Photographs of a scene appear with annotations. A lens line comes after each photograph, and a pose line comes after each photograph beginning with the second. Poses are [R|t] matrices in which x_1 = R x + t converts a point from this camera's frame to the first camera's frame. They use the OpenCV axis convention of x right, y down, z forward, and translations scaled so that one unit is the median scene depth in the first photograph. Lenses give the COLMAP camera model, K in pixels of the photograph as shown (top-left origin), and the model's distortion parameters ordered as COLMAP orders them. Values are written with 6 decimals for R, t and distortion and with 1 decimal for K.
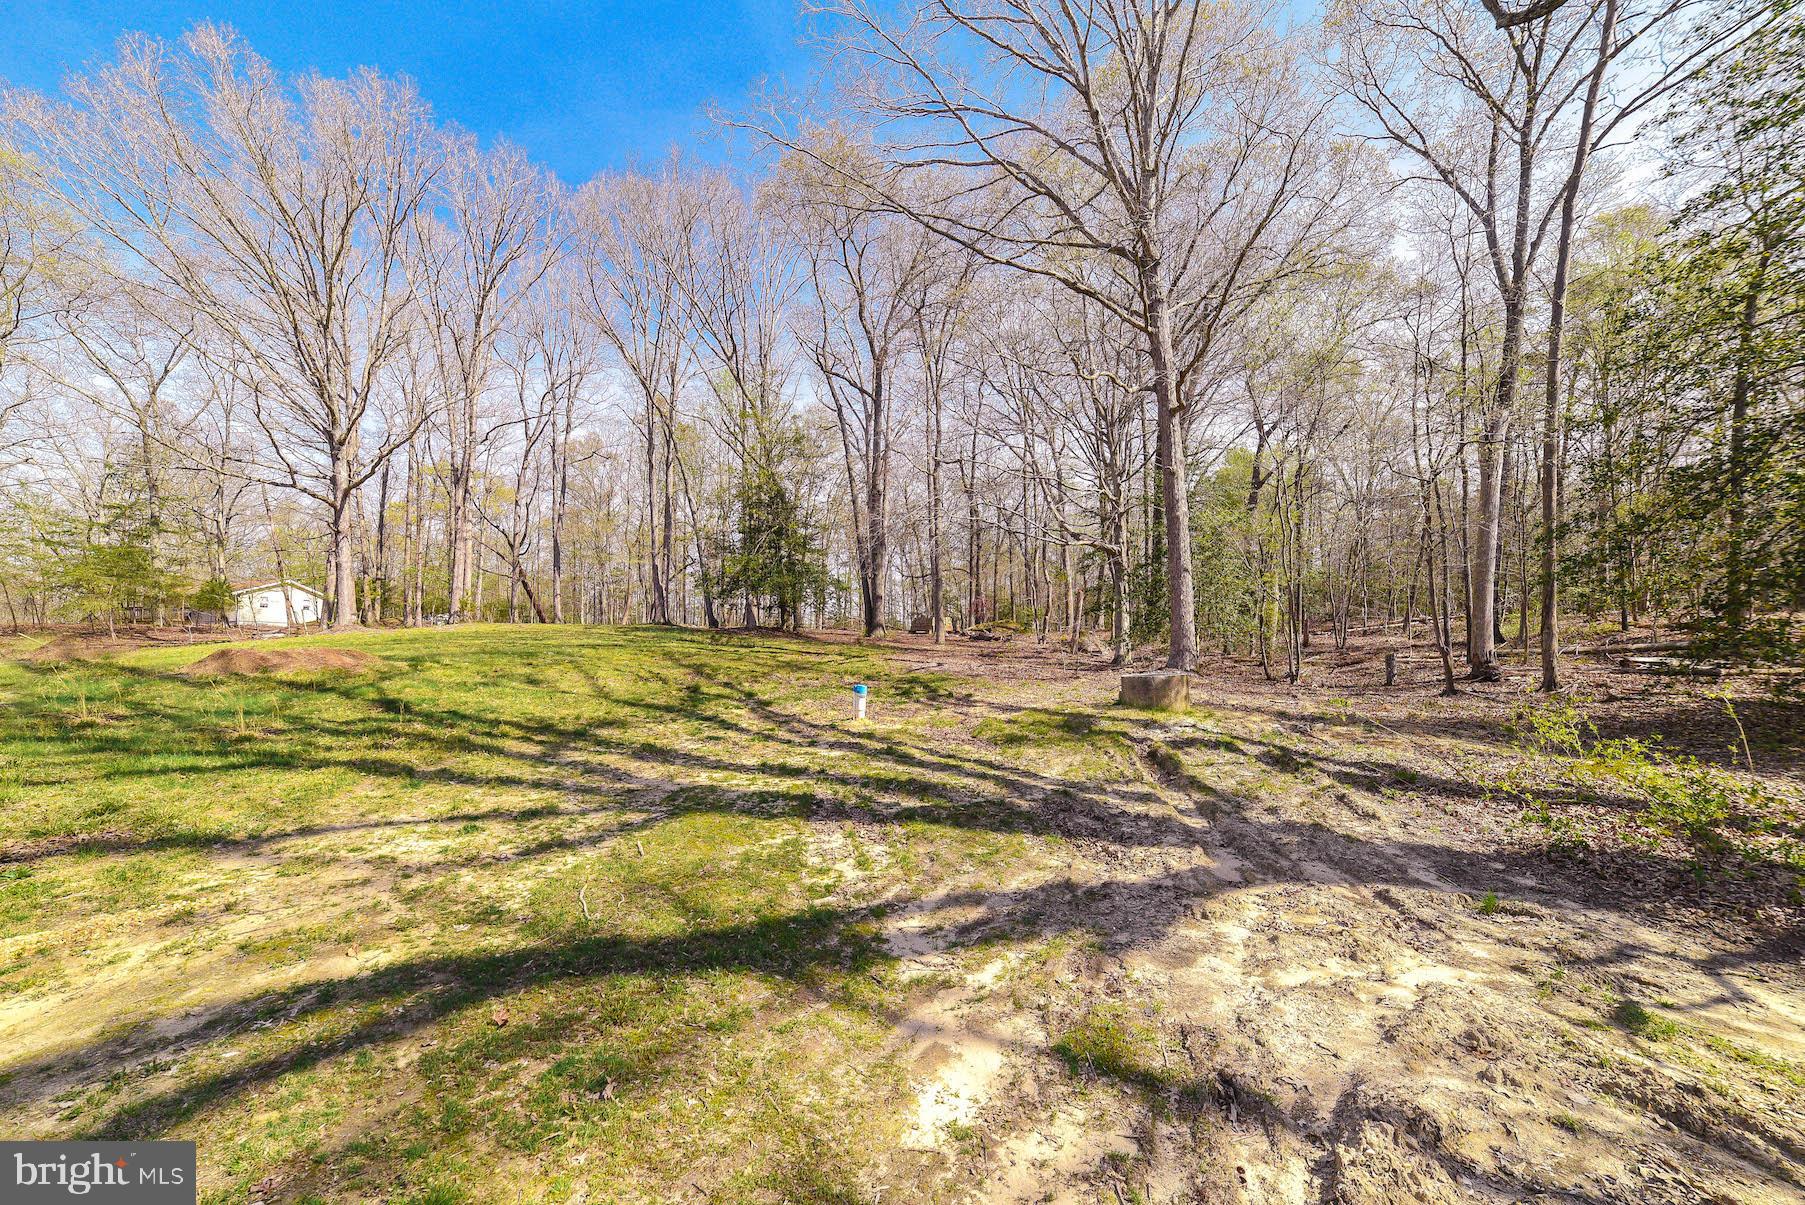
lens RADIAL K [[719.0, 0, 897.7], [0, 719.0, 599.7], [0, 0, 1]] dist [-0.001861, -0.000113]
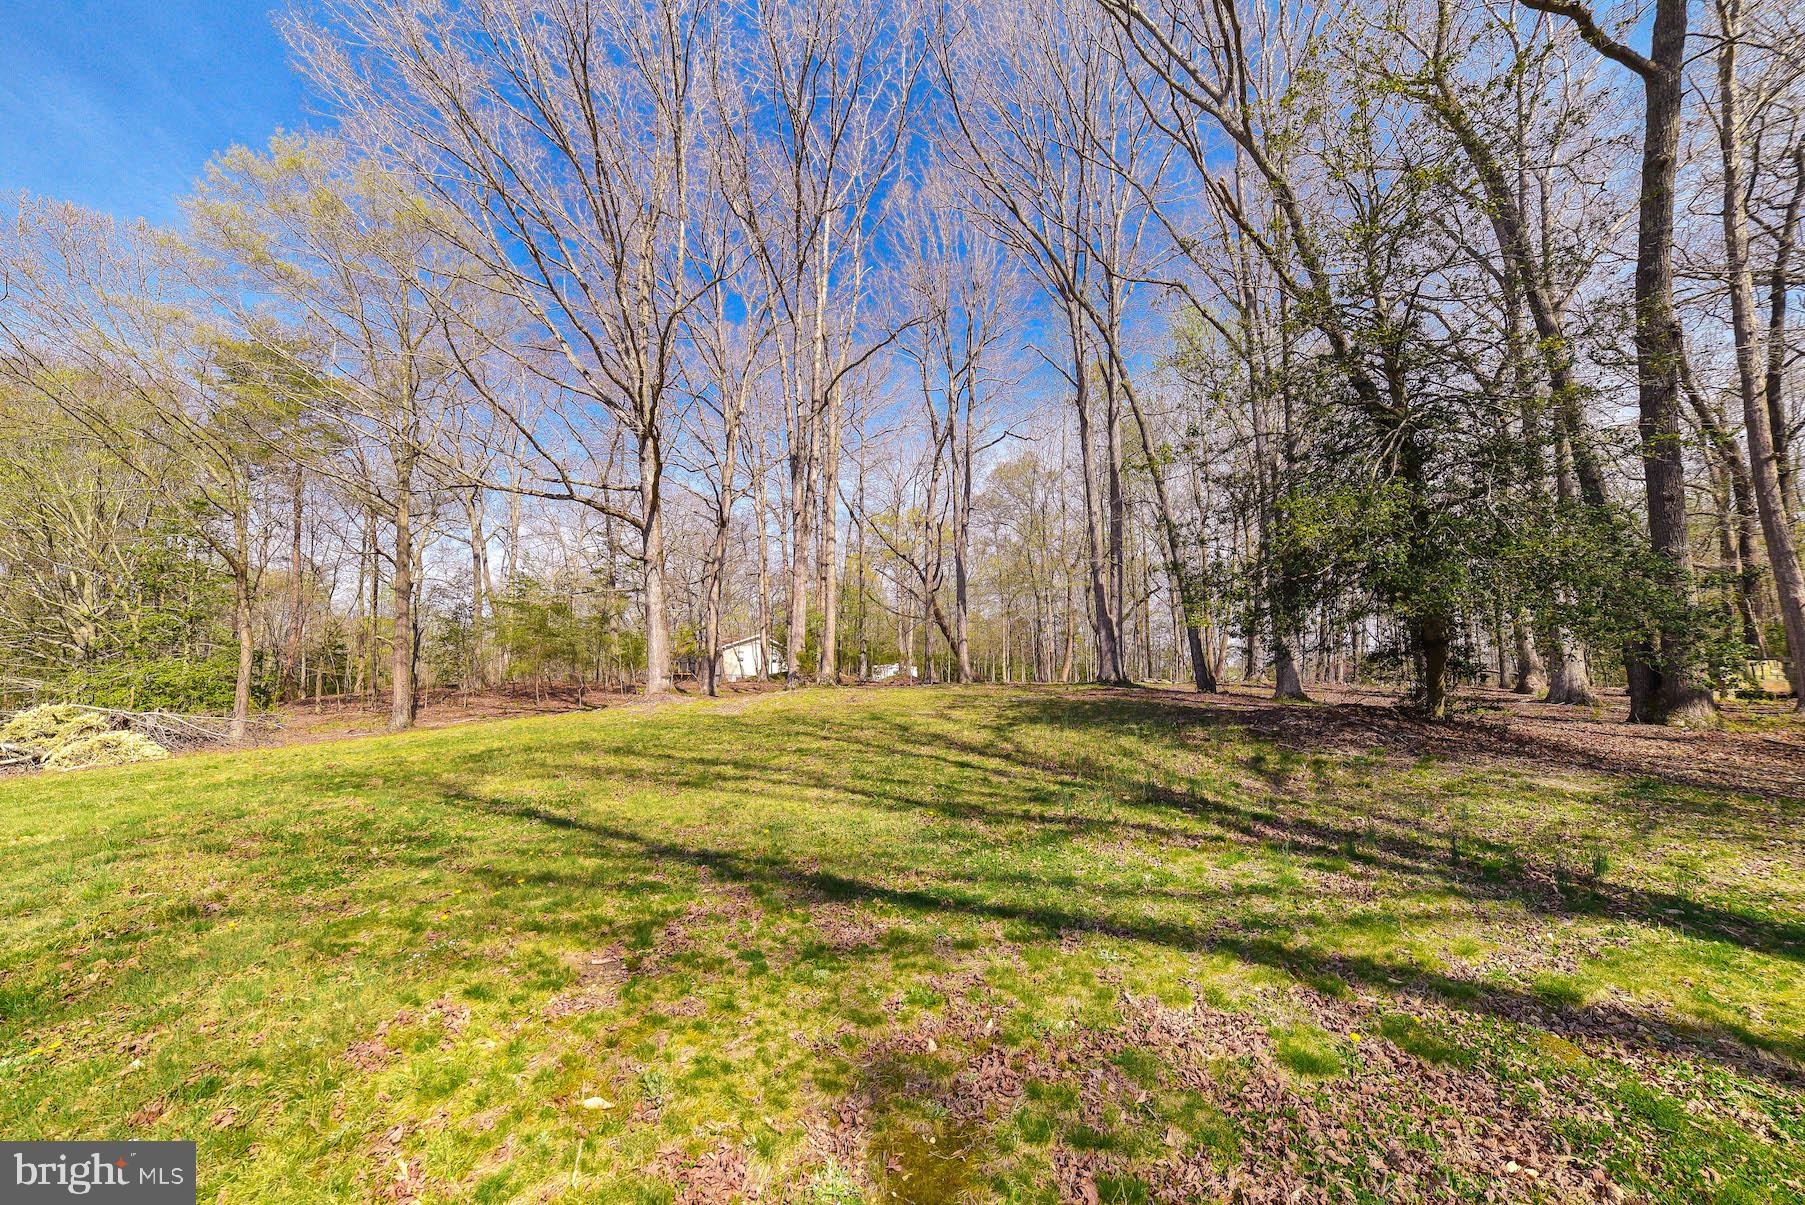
lens RADIAL K [[719.0, 0, 895.7], [0, 719.0, 592.5], [0, 0, 1]] dist [-0.001861, -0.000113]
pose [[0.813810, -0.071571, -0.576708, -0.129507], [0.034613, 0.996595, -0.074836, -0.003038], [0.580100, 0.040941, 0.813516, 0.412431]]
